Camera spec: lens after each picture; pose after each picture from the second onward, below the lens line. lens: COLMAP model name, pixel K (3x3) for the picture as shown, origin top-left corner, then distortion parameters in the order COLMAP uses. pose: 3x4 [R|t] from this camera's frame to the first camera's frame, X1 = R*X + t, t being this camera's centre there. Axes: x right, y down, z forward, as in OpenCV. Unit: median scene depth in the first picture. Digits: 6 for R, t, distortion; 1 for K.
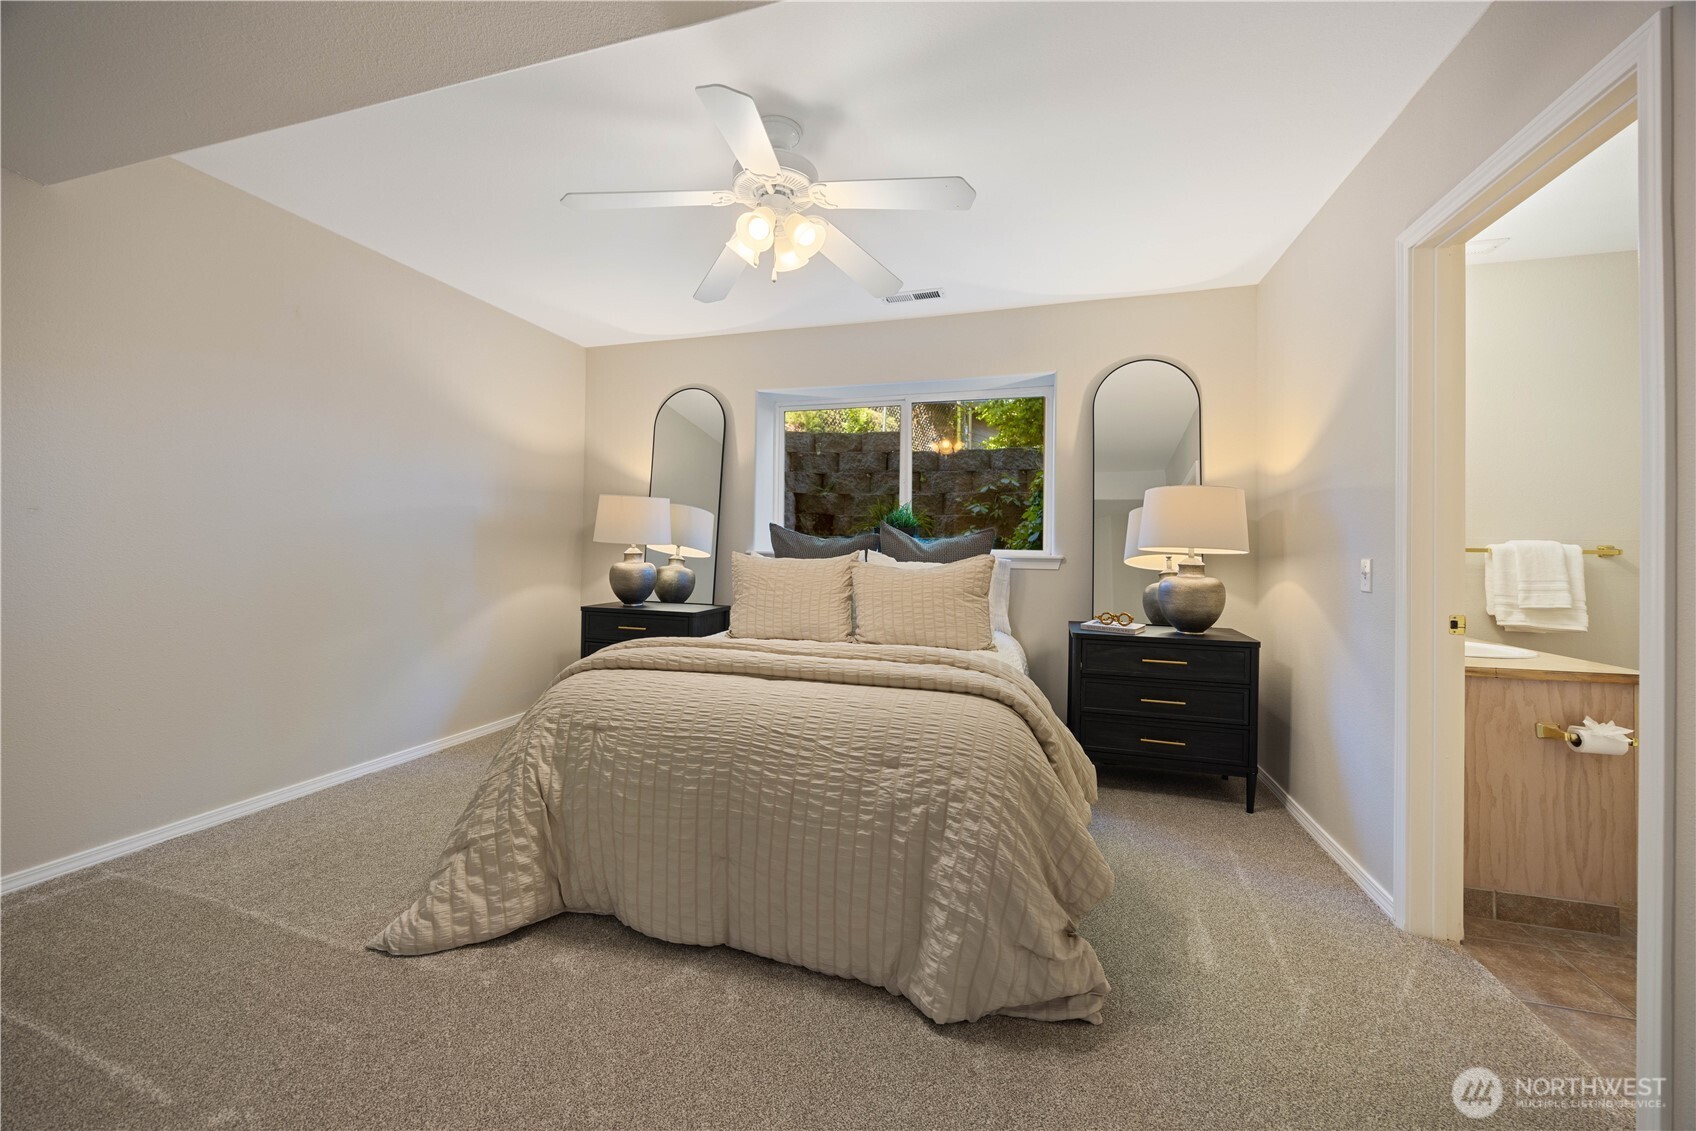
lens RADIAL K [[654.2, 0, 822.5], [0, 654.2, 541.6], [0, 0, 1]] dist [-0.001810, 0.000047]
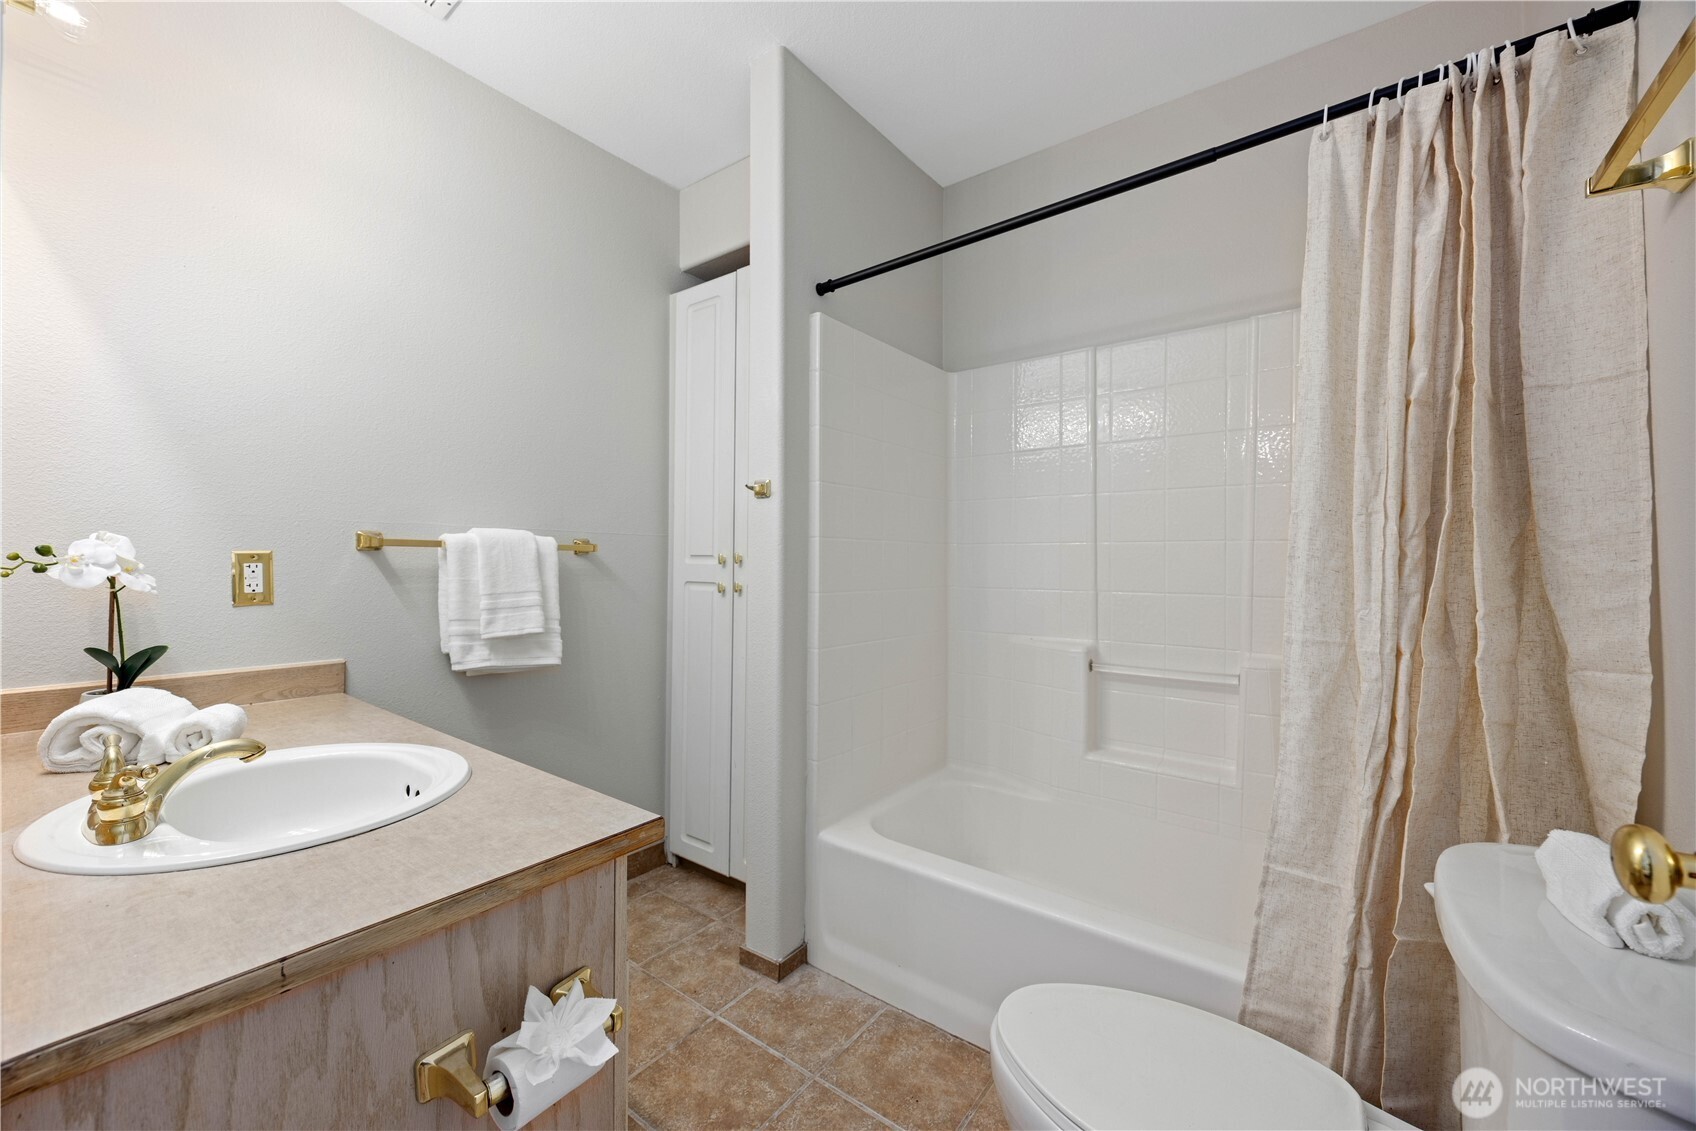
lens RADIAL K [[654.2, 0, 843.6], [0, 654.2, 563.3], [0, 0, 1]] dist [-0.001810, 0.000047]
pose [[0.315906, -0.013527, 0.948694, 0.618802], [-0.014690, 0.999709, 0.019146, 0.015371], [-0.948677, -0.019985, 0.315615, 0.507078]]
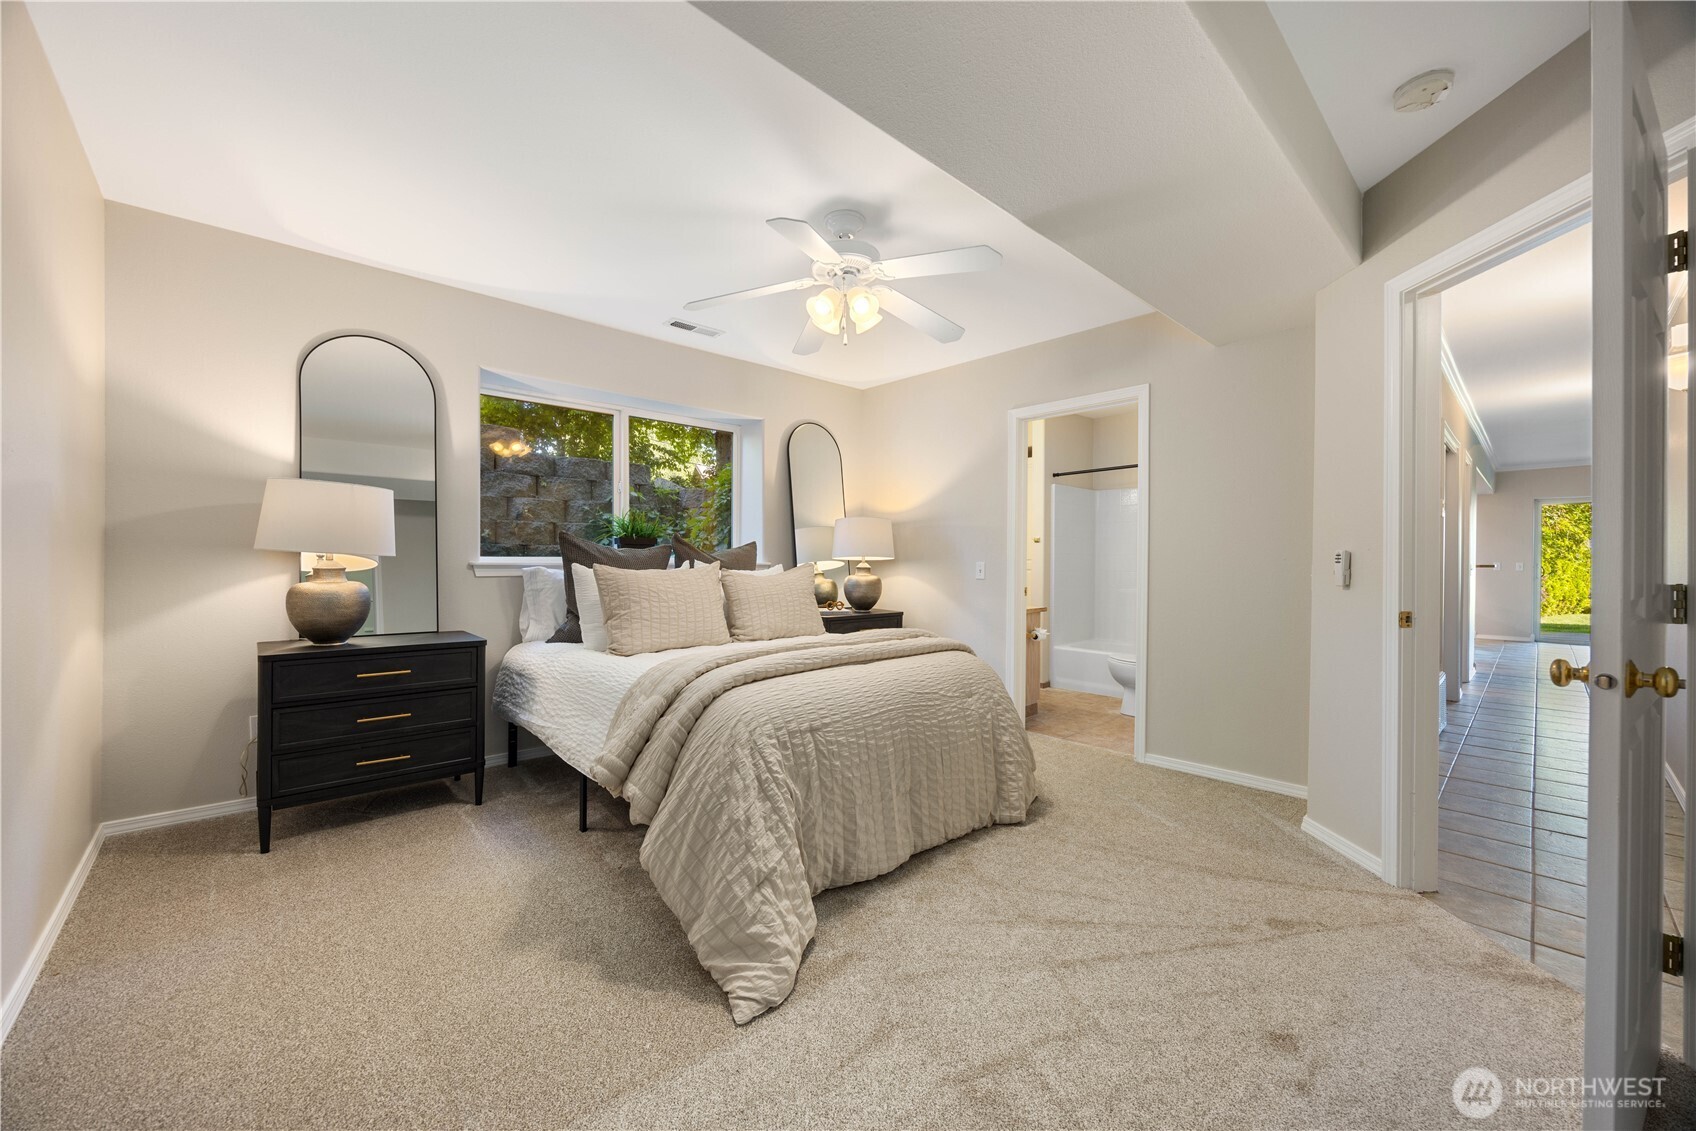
lens RADIAL K [[654.2, 0, 836.3], [0, 654.2, 569.5], [0, 0, 1]] dist [-0.001810, 0.000047]
pose [[0.494465, -0.024192, 0.868861, -0.904673], [-0.009139, 0.999413, 0.033028, -0.012103], [-0.869150, -0.024271, 0.493953, 0.311052]]
